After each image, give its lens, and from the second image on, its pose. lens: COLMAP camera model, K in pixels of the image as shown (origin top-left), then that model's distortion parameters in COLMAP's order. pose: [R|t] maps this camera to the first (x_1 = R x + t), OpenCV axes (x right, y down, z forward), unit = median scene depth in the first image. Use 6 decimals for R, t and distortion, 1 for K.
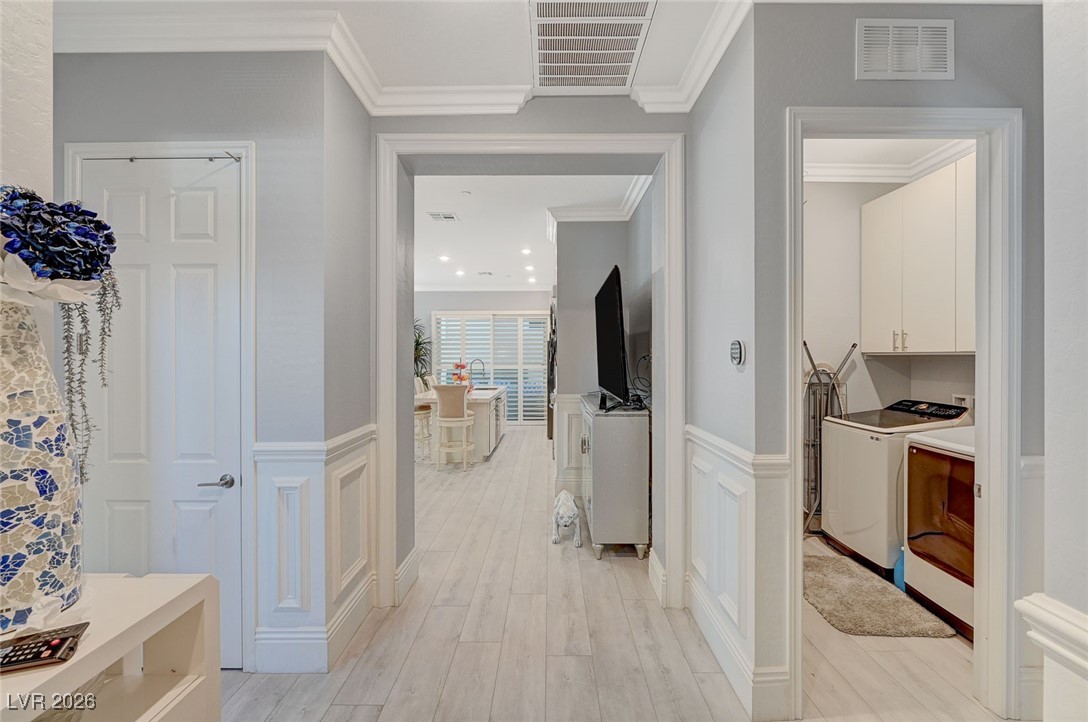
lens RADIAL K [[463.9, 0, 545.1], [0, 463.9, 357.1], [0, 0, 1]] dist [-0.004644, -0.000347]
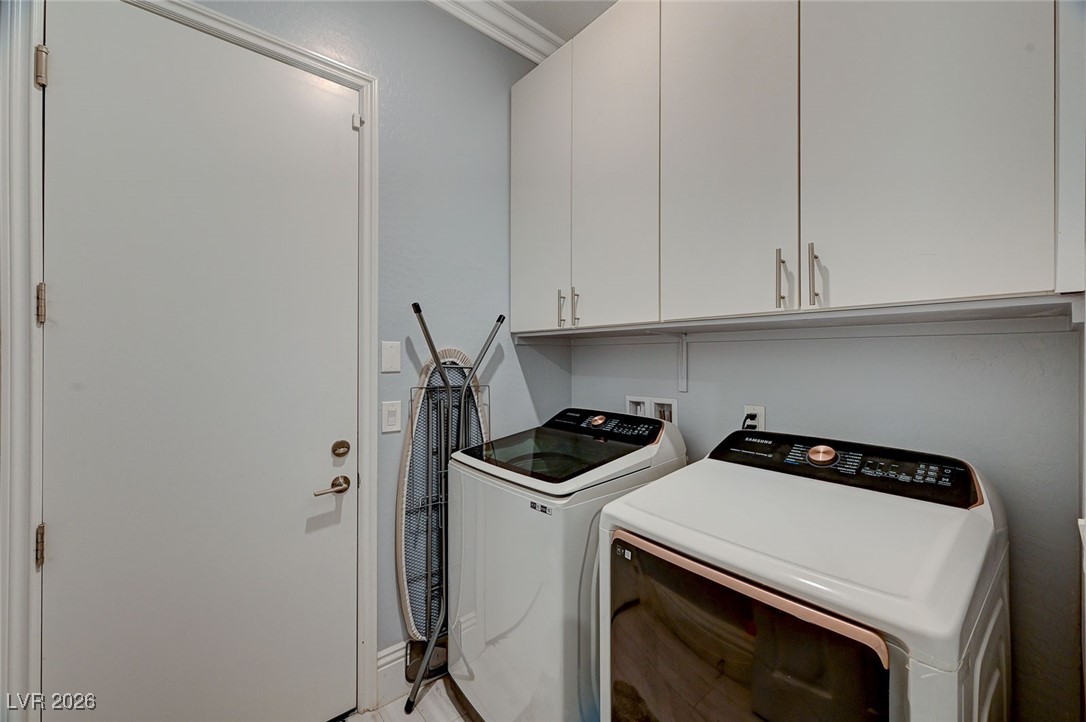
lens RADIAL K [[434.8, 0, 545.0], [0, 434.8, 356.1], [0, 0, 1]] dist [-0.000852, 0.001083]
pose [[0.770483, 0.000329, 0.637461, 0.364225], [0.002004, 0.999994, -0.002939, 0.022700], [-0.637458, 0.003542, 0.770477, 0.546436]]
